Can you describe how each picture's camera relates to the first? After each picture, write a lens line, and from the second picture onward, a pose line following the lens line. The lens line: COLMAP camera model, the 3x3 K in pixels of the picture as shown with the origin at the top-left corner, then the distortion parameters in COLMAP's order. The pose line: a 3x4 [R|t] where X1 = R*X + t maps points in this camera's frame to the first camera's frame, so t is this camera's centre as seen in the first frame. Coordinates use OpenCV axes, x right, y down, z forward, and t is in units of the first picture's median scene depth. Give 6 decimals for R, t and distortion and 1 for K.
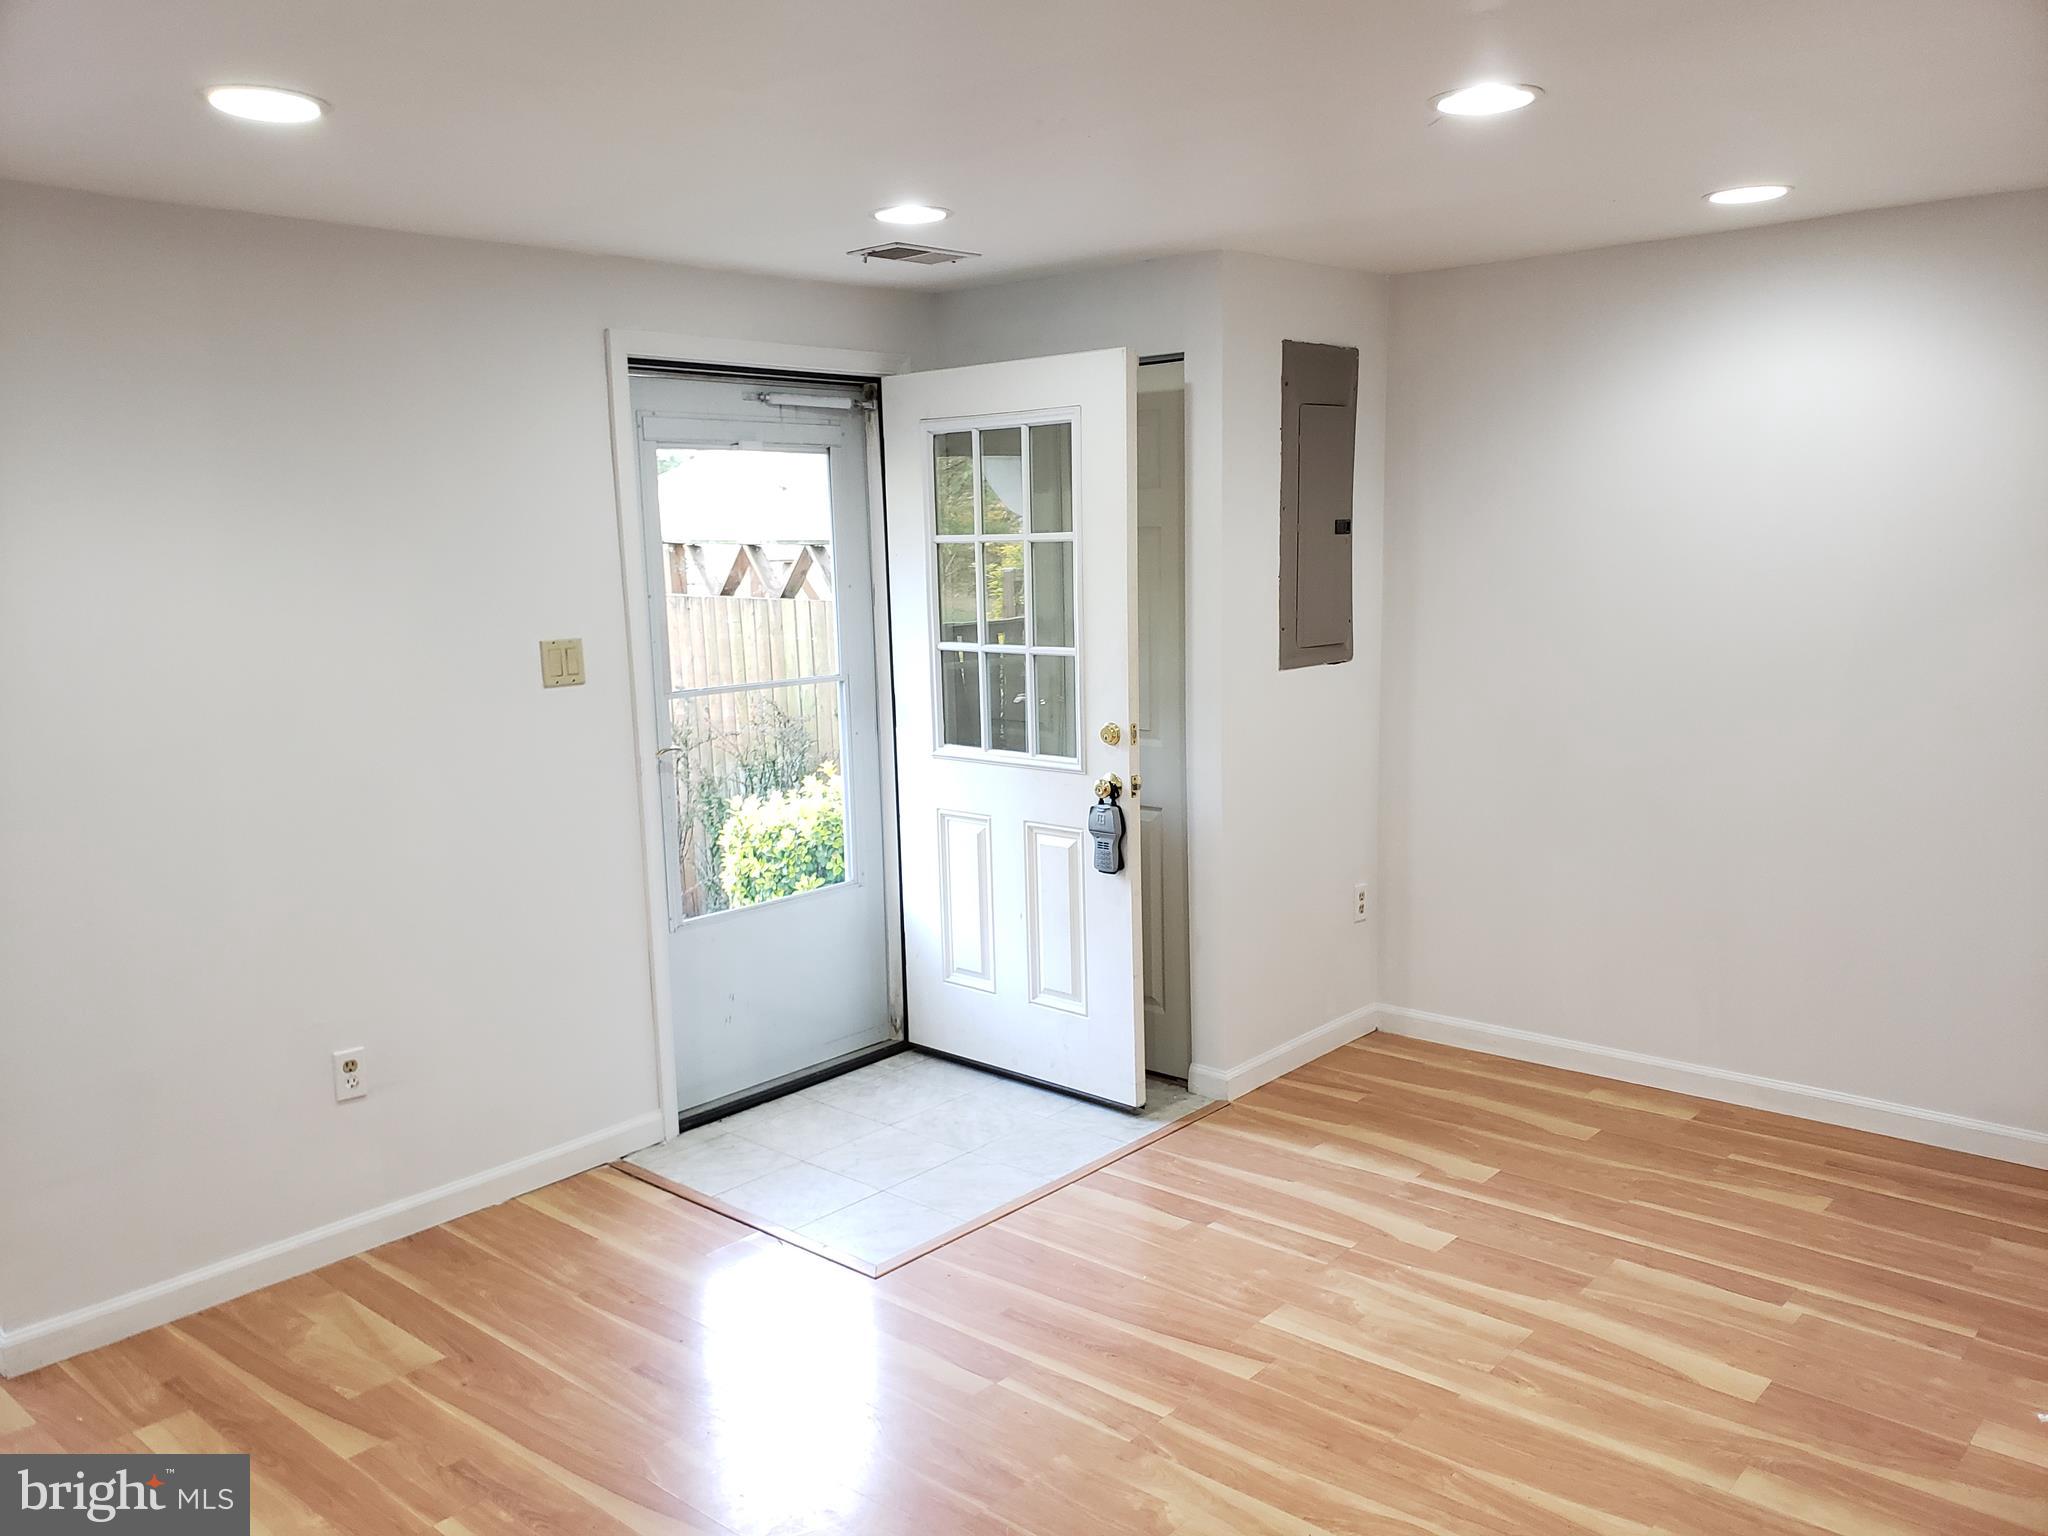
lens RADIAL K [[1552.3, 0, 1041.2], [0, 1552.3, 765.2], [0, 0, 1]] dist [0.049966, -0.030047]
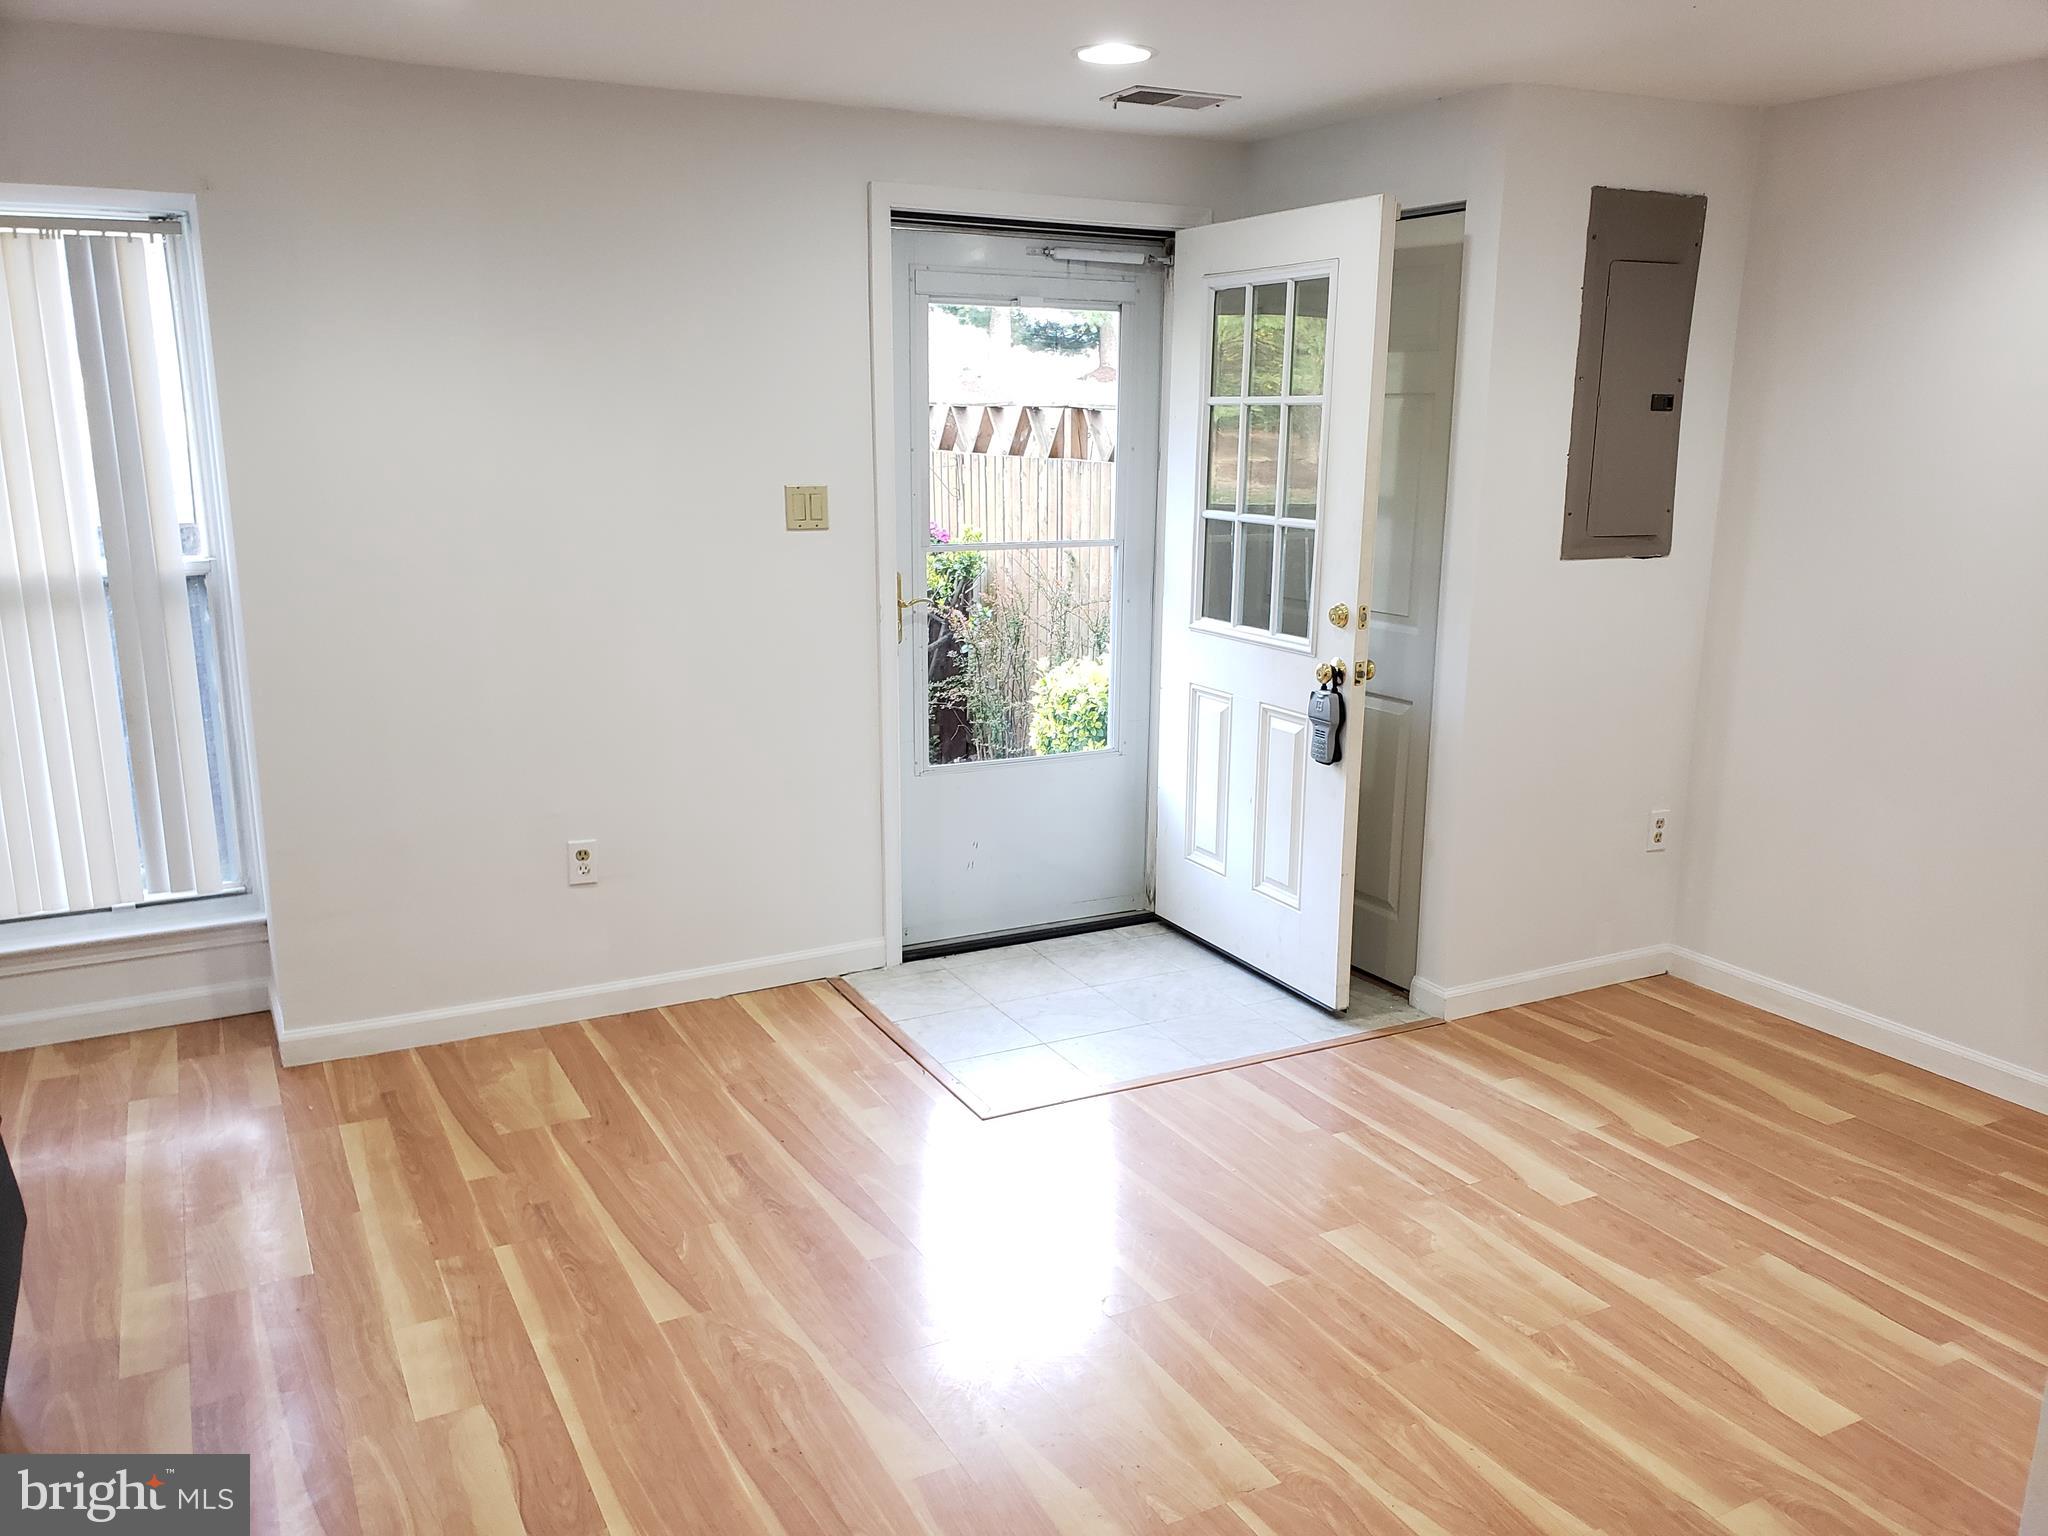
lens RADIAL K [[1552.3, 0, 1041.2], [0, 1552.3, 765.2], [0, 0, 1]] dist [0.049966, -0.030047]
pose [[0.940313, 0.105615, -0.323507, 0.188485], [-0.081676, 0.992877, 0.086741, 0.002729], [0.330364, -0.055140, 0.942242, 0.048036]]
